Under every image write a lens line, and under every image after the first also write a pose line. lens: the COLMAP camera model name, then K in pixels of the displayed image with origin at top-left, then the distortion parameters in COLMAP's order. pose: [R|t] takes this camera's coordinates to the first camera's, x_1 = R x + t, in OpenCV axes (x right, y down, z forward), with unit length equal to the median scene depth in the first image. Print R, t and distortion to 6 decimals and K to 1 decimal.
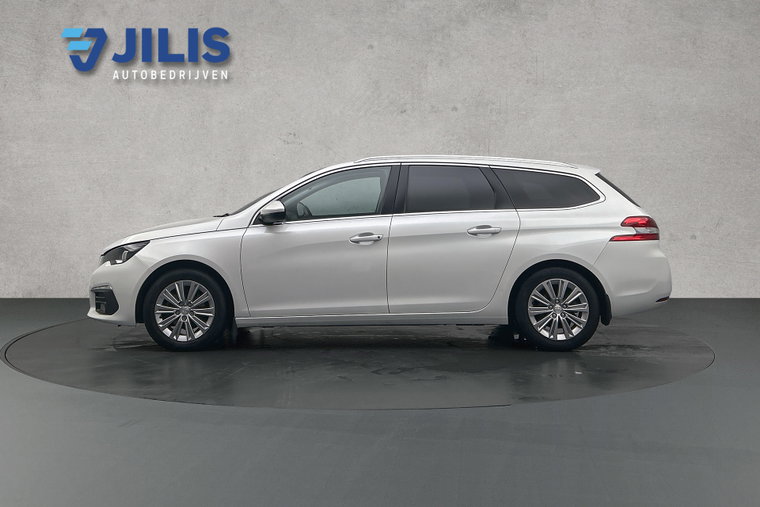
lens RADIAL K [[592.9, 0, 380.0], [0, 592.9, 253.5], [0, 0, 1]] dist [0.000737, 0.000335]
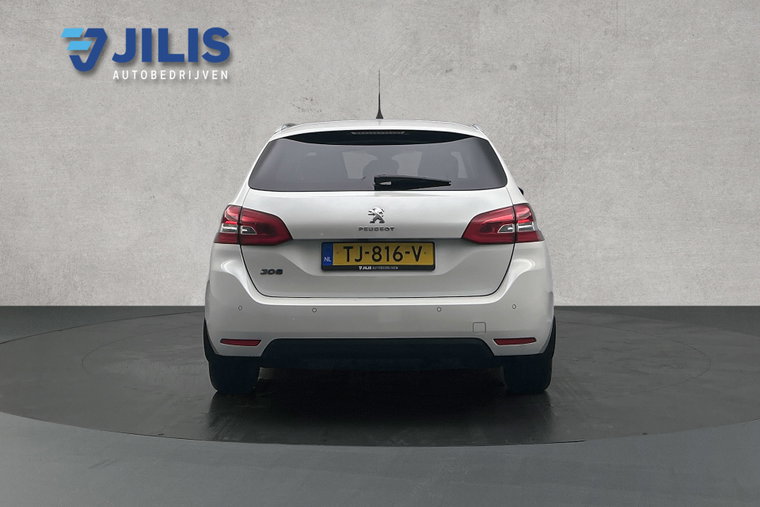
lens RADIAL K [[592.9, 0, 380.0], [0, 592.9, 253.5], [0, 0, 1]] dist [0.000737, 0.000335]
pose [[1.000000, 0.000096, 0.000031, -0.052691], [-0.000096, 1.000000, -0.000061, 0.005084], [-0.000032, 0.000061, 1.000000, 0.207337]]
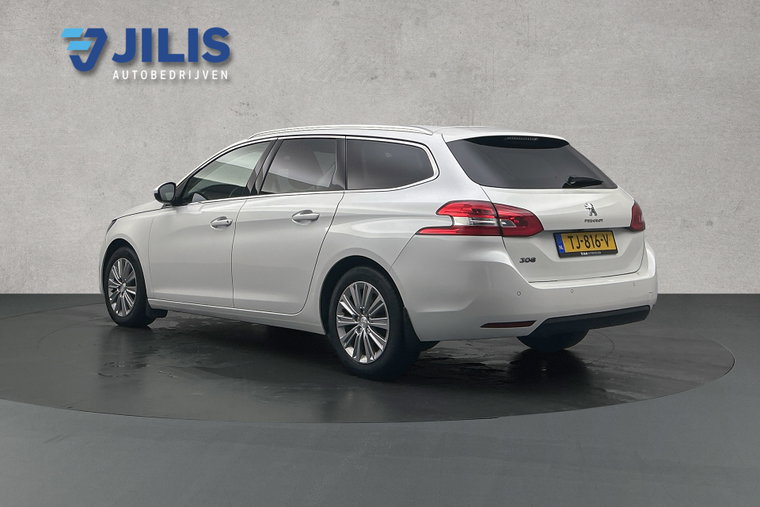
lens RADIAL K [[592.9, 0, 380.0], [0, 592.9, 253.5], [0, 0, 1]] dist [0.000737, 0.000335]
pose [[1.000000, 0.000013, -0.000069, 0.048262], [-0.000013, 1.000000, -0.000020, 0.016548], [0.000069, 0.000020, 1.000000, 0.135795]]
